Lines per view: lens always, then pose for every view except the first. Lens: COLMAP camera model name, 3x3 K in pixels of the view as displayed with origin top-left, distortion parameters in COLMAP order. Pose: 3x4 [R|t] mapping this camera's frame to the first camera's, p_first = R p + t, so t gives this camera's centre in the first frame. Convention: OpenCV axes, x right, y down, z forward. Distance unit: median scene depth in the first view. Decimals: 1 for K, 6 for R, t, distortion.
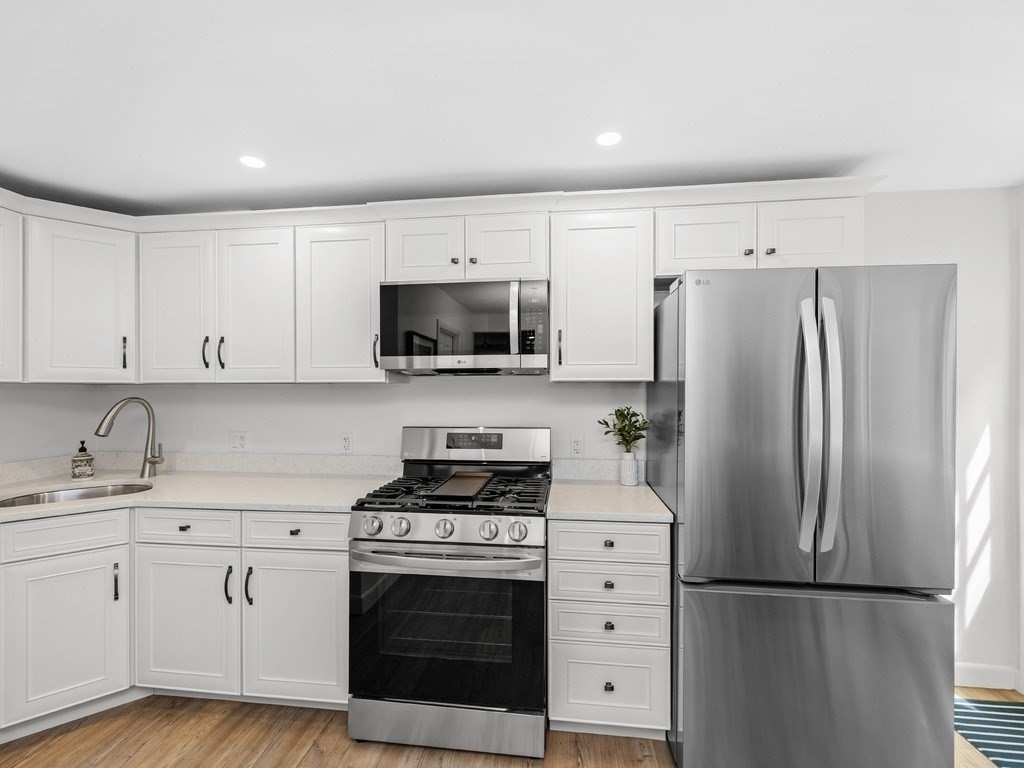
lens RADIAL K [[451.0, 0, 512.2], [0, 451.0, 386.1], [0, 0, 1]] dist [0.000531, 0.000235]
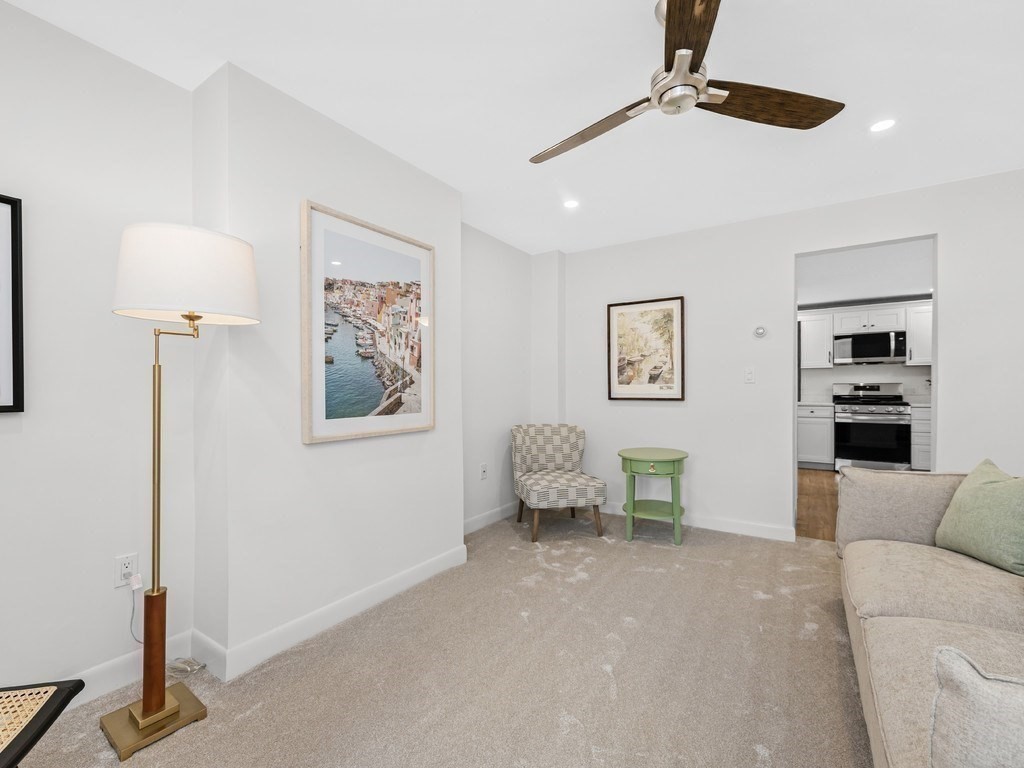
lens RADIAL K [[451.0, 0, 512.6], [0, 451.0, 384.6], [0, 0, 1]] dist [0.000531, 0.000235]
pose [[0.894385, 0.000160, -0.447298, -0.910728], [0.003482, 0.999967, 0.007321, 0.084314], [0.447284, -0.008105, 0.894355, -2.821323]]
